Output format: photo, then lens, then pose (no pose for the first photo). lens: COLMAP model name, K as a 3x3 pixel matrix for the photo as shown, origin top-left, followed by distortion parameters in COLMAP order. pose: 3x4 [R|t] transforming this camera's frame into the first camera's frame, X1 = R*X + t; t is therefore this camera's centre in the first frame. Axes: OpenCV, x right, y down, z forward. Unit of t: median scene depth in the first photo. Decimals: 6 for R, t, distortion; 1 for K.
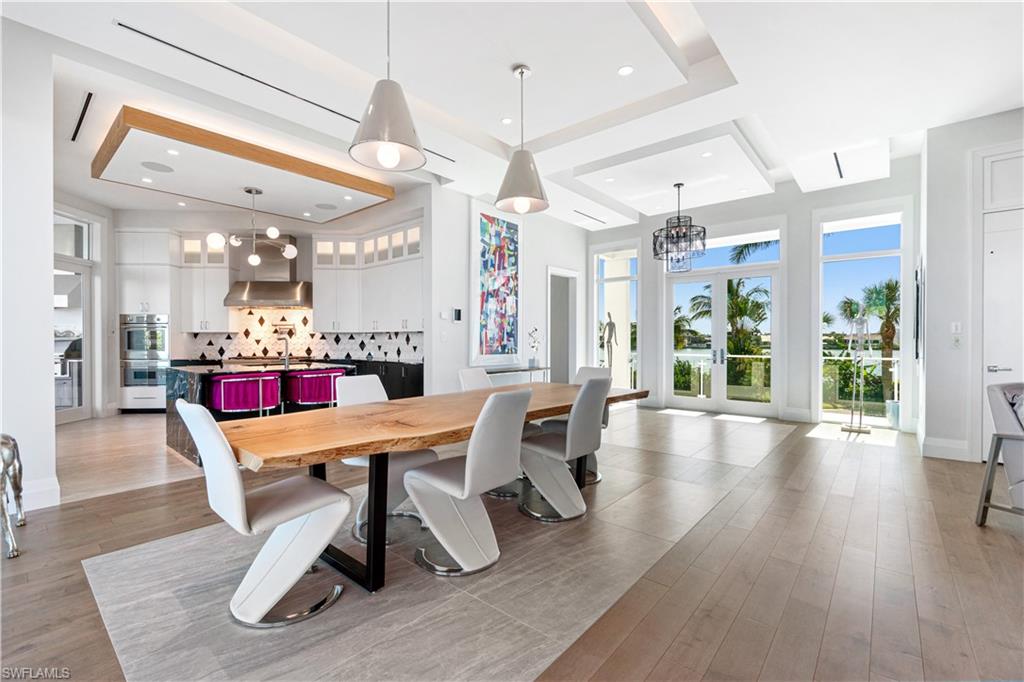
lens RADIAL K [[442.4, 0, 503.7], [0, 442.4, 342.1], [0, 0, 1]] dist [-0.004638, -0.000428]
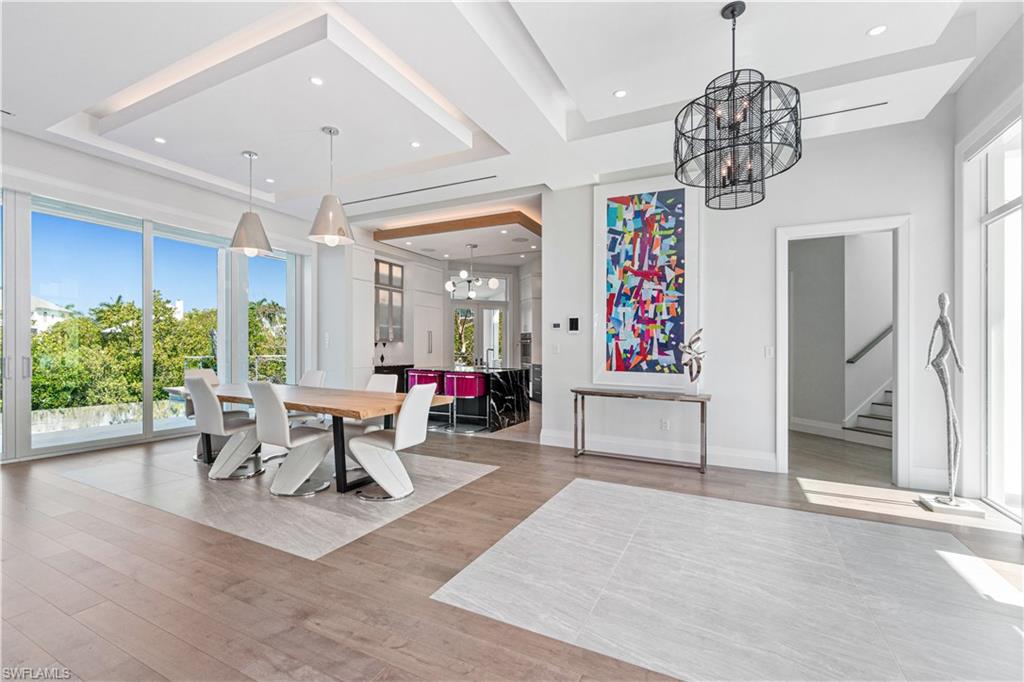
lens RADIAL K [[441.5, 0, 502.8], [0, 441.5, 349.3], [0, 0, 1]] dist [-0.001348, -0.000068]
pose [[0.243820, 0.003953, -0.969812, 0.657404], [-0.015455, 0.999881, 0.000190, -0.008069], [0.969697, 0.014942, 0.243852, 0.578638]]
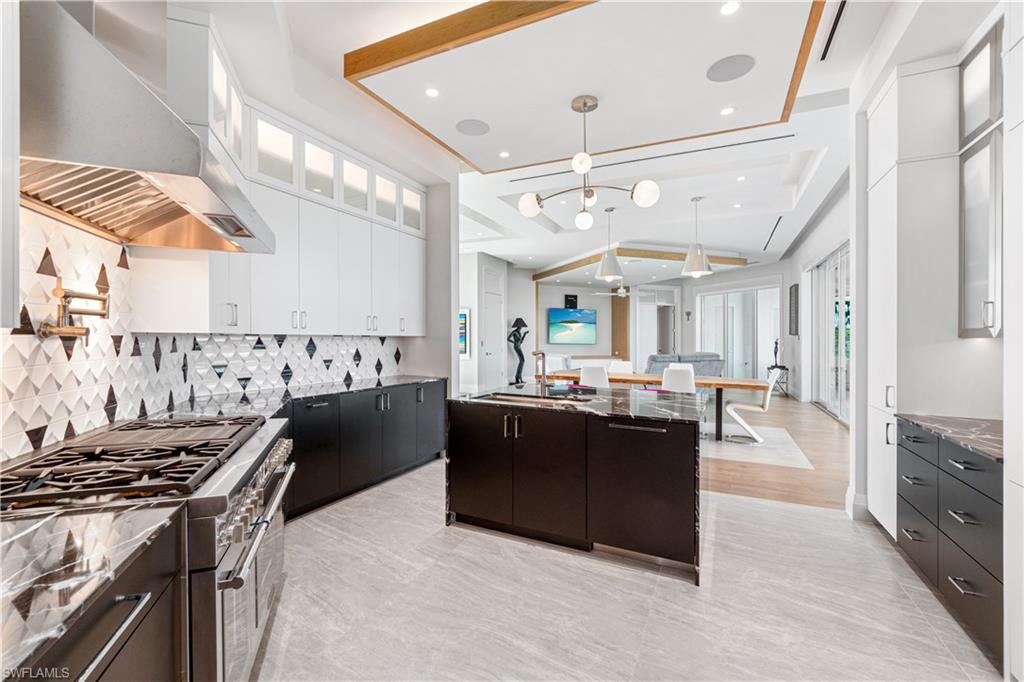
lens RADIAL K [[440.9, 0, 505.2], [0, 440.9, 333.5], [0, 0, 1]] dist [-0.002980, -0.000280]
pose [[-0.261454, 0.006669, 0.965193, -0.844293], [-0.004951, 0.999954, -0.008250, -0.021972], [-0.965203, -0.006936, -0.261409, 0.956649]]
